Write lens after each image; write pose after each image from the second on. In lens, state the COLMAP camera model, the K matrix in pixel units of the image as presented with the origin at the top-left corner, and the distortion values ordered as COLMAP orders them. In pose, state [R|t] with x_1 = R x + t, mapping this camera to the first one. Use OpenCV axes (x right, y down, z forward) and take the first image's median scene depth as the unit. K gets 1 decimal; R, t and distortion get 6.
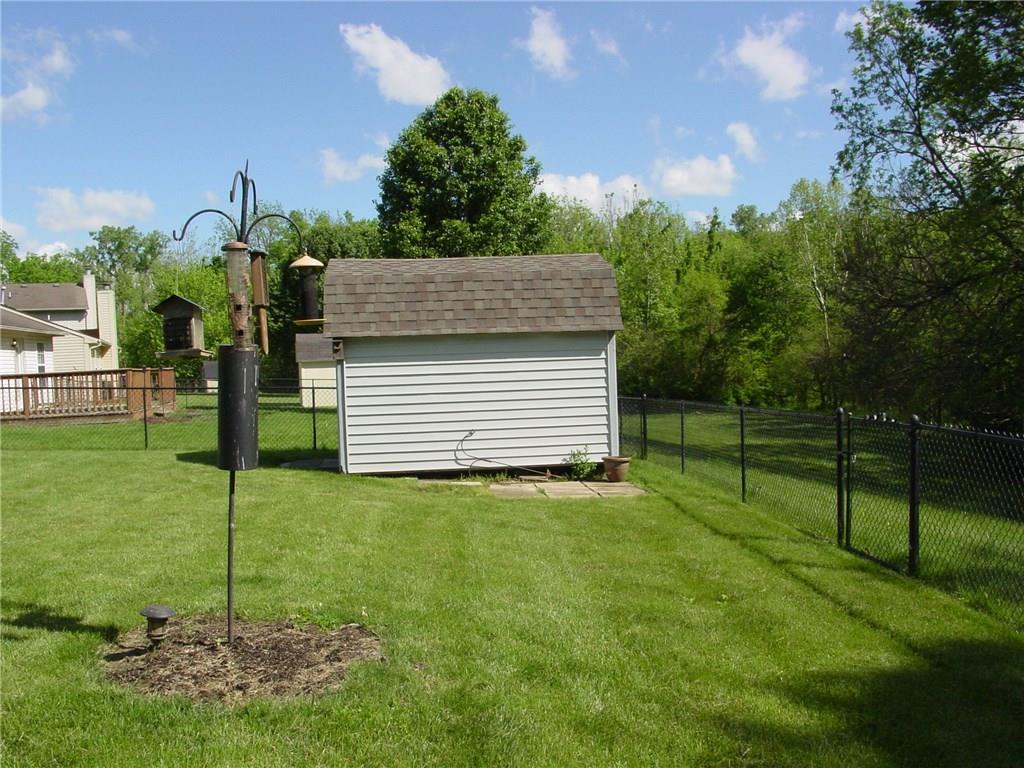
lens RADIAL K [[1027.2, 0, 511.2], [0, 1027.2, 384.1], [0, 0, 1]] dist [-0.085013, 0.000000]
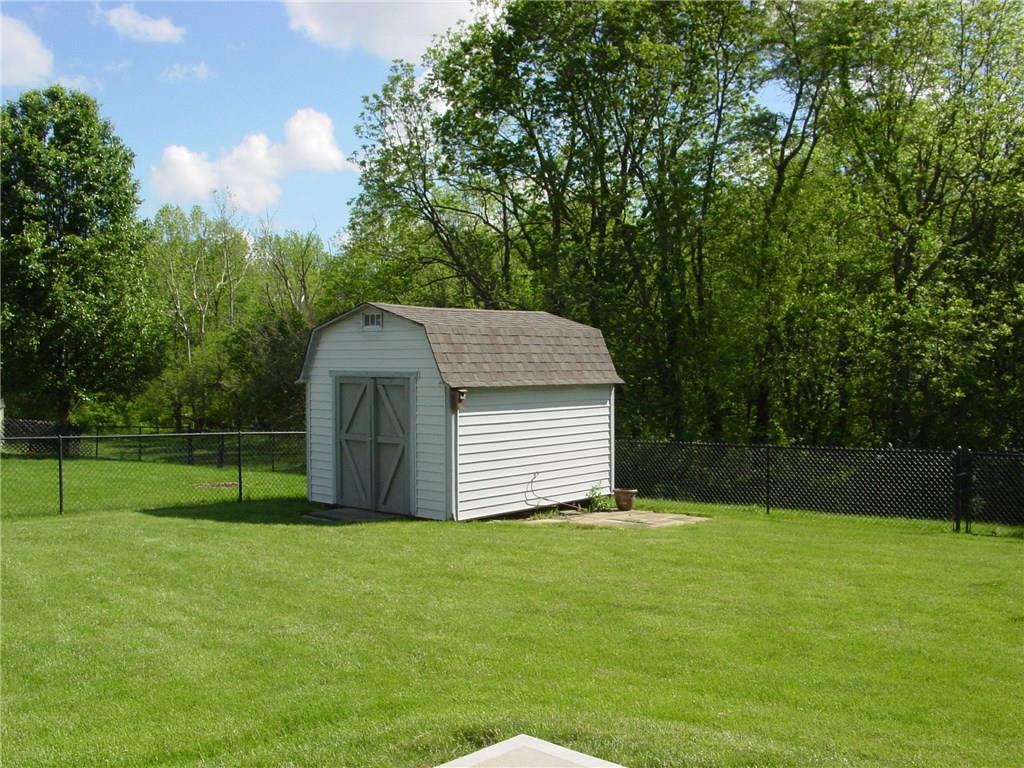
lens RADIAL K [[1027.2, 0, 510.5], [0, 1027.2, 383.0], [0, 0, 1]] dist [-0.085013, 0.000000]
pose [[0.737964, 0.013174, 0.674711, -0.789148], [0.000399, 0.999801, -0.019957, -0.028346], [-0.674840, 0.014997, 0.737812, 0.207610]]
